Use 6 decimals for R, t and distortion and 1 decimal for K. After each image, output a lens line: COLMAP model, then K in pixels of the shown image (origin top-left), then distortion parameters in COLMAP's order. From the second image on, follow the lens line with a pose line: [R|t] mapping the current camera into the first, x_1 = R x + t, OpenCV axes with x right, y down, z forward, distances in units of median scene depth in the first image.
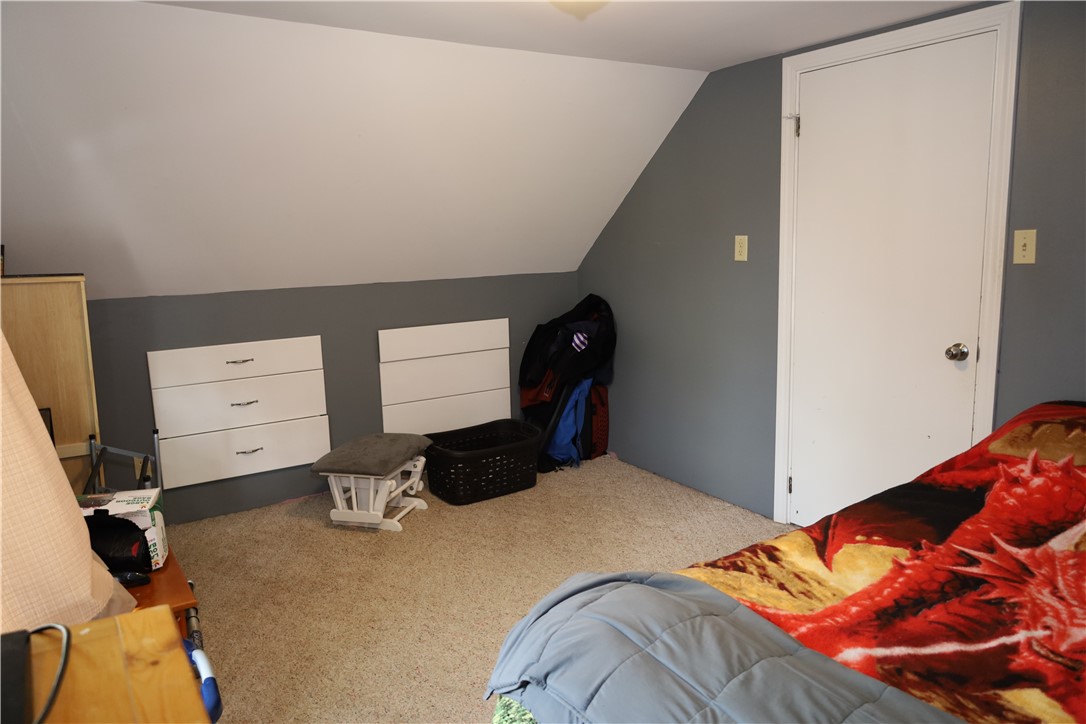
lens RADIAL K [[739.4, 0, 546.2], [0, 739.4, 357.8], [0, 0, 1]] dist [-0.008021, 0.001088]
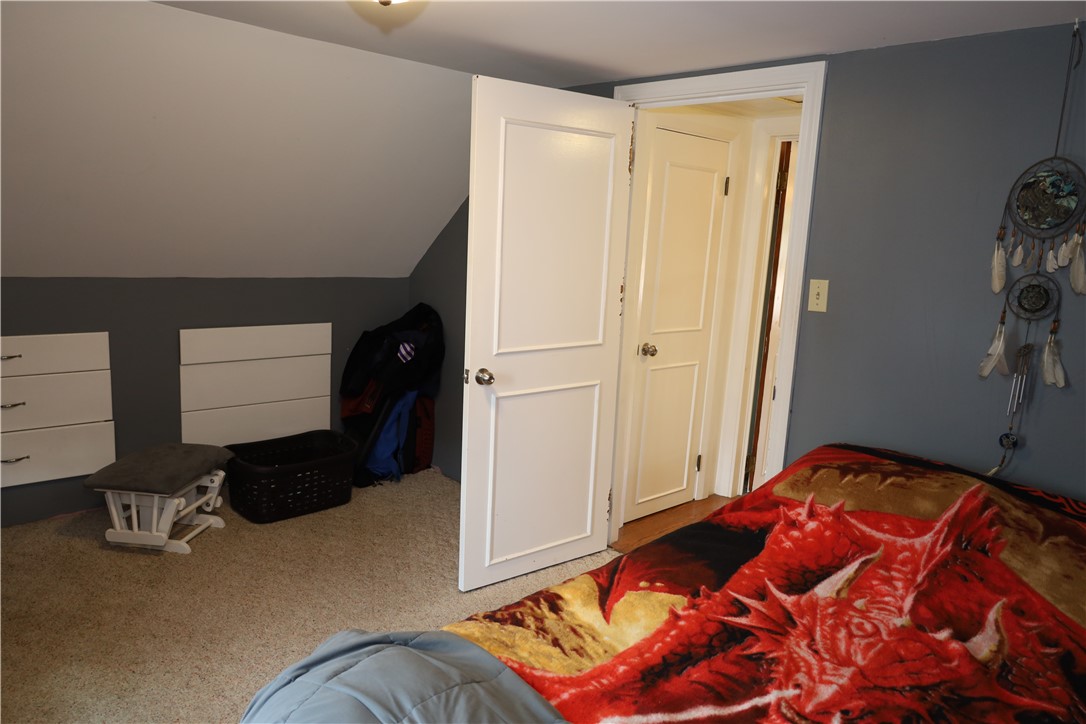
lens RADIAL K [[739.4, 0, 546.1], [0, 739.4, 354.7], [0, 0, 1]] dist [-0.008021, 0.001088]
pose [[0.980112, 0.050299, 0.191965, 0.084268], [-0.050617, 0.998713, -0.003250, -0.052143], [-0.191881, -0.006531, 0.981396, 0.045313]]
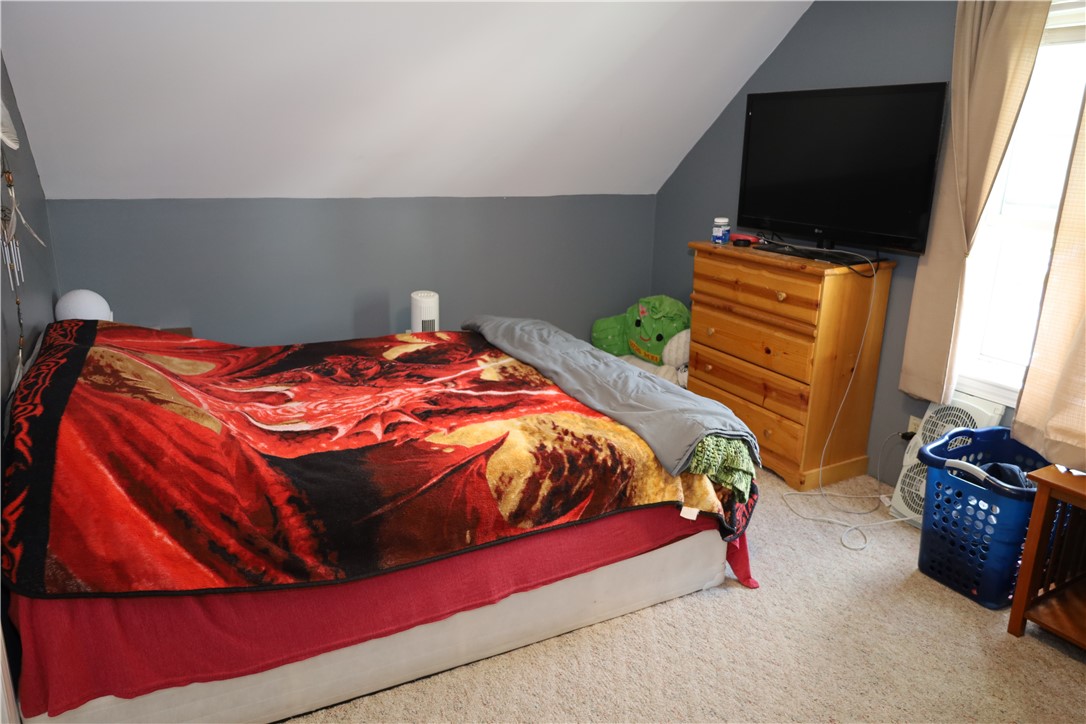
lens RADIAL K [[739.4, 0, 539.8], [0, 739.4, 353.6], [0, 0, 1]] dist [-0.008021, 0.001088]
pose [[-0.994355, -0.029759, 0.101847, 0.177054], [0.016026, 0.906731, 0.421404, -0.317174], [-0.104888, 0.420657, -0.901136, 1.791730]]
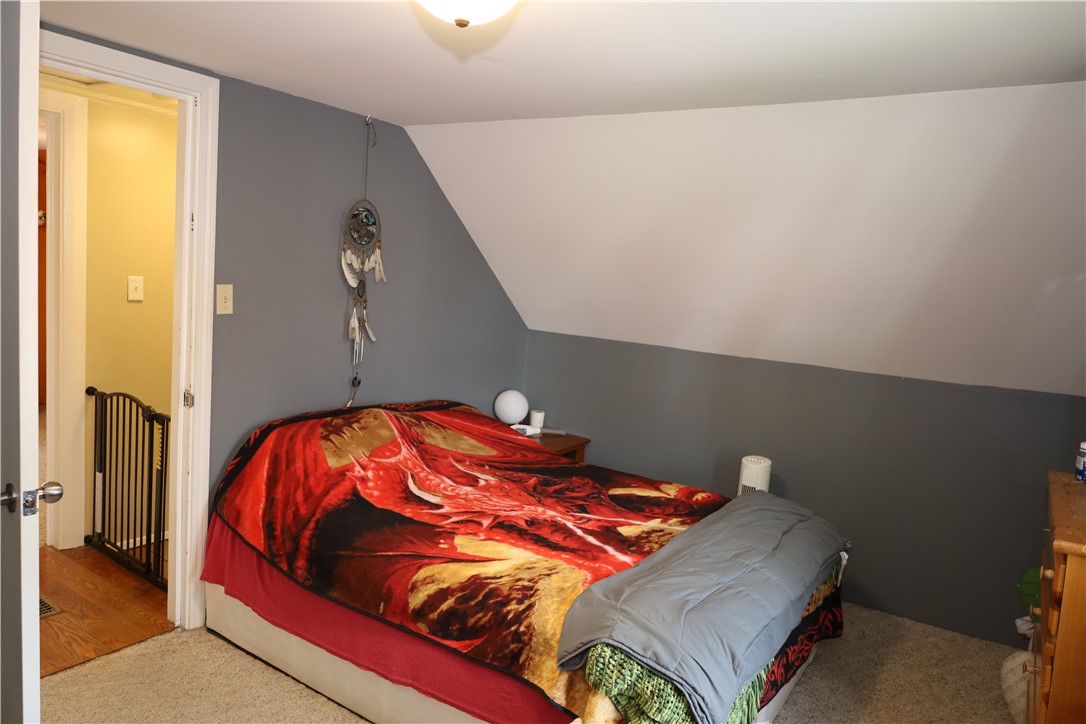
lens RADIAL K [[739.4, 0, 539.2], [0, 739.4, 352.1], [0, 0, 1]] dist [-0.008021, 0.001088]
pose [[-0.384969, -0.102543, 0.917215, -0.713776], [0.088062, 0.985193, 0.147103, -0.237148], [-0.918719, 0.137402, -0.370239, 1.199171]]
